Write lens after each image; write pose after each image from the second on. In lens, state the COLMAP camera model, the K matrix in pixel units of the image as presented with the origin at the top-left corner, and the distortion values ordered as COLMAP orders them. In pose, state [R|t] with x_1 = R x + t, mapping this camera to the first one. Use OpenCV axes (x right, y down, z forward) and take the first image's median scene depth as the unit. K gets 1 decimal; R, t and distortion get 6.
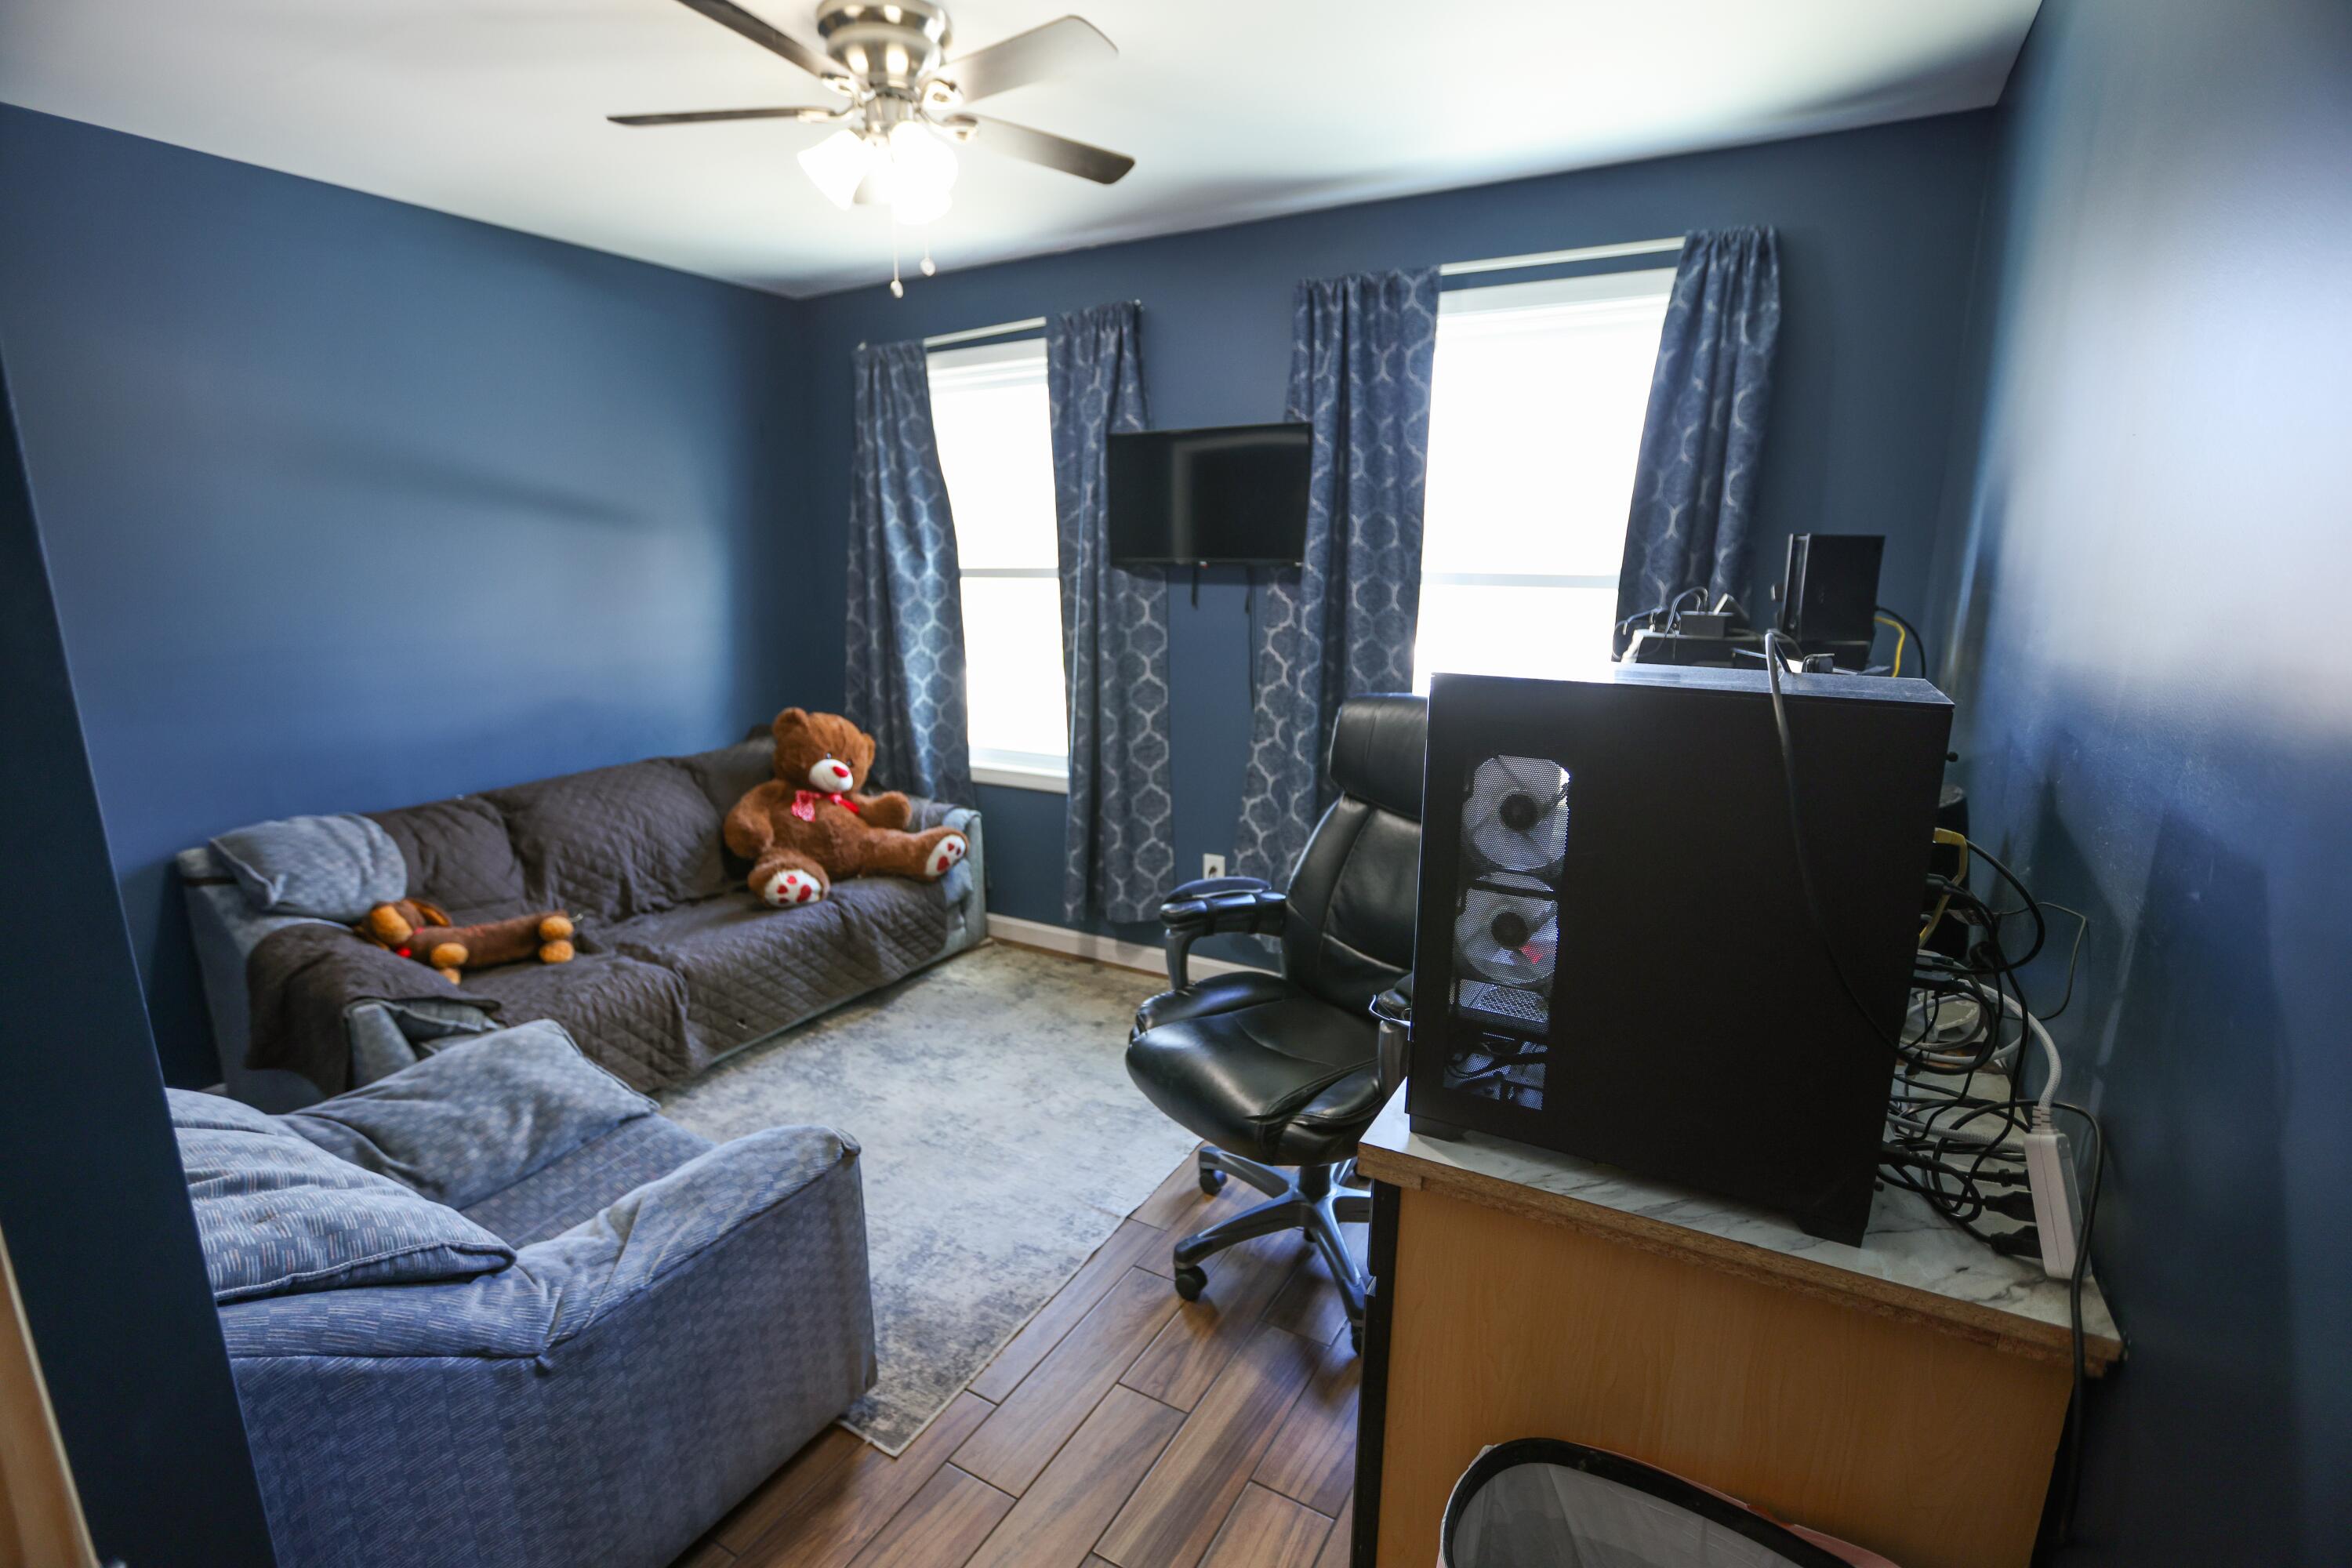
lens RADIAL K [[1079.4, 0, 1173.5], [0, 1079.4, 787.5], [0, 0, 1]] dist [-0.037619, 0.011872]
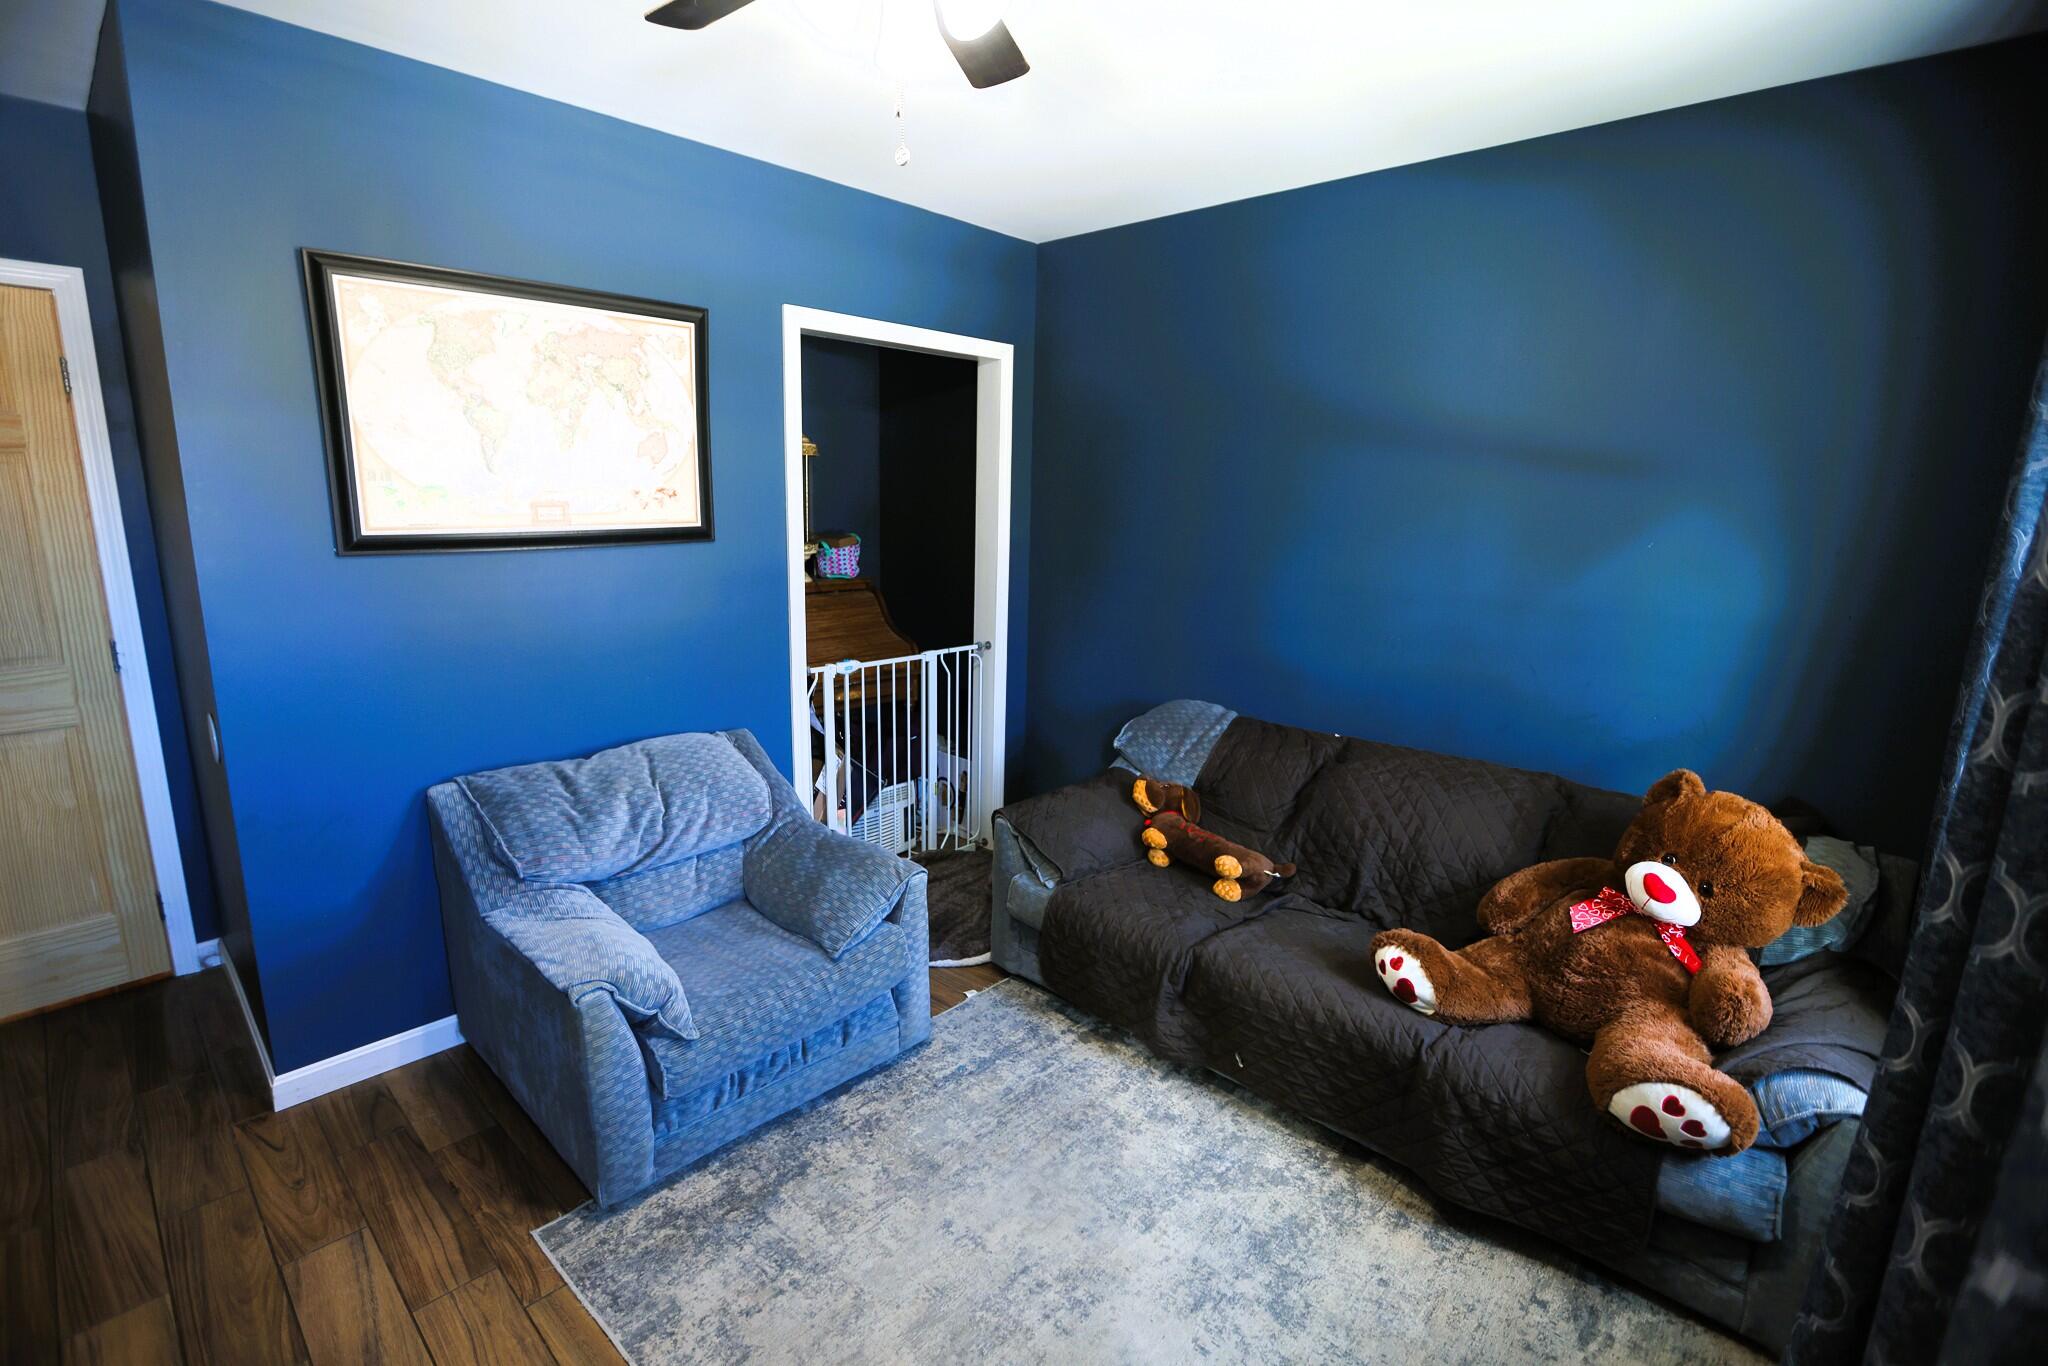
lens RADIAL K [[939.9, 0, 1022.7], [0, 939.9, 687.0], [0, 0, 1]] dist [-0.037619, 0.011872]
pose [[-0.228534, 0.195461, -0.953712, 0.261653], [-0.230368, 0.940958, 0.248050, -0.185069], [0.945887, 0.276392, -0.170013, 0.818051]]
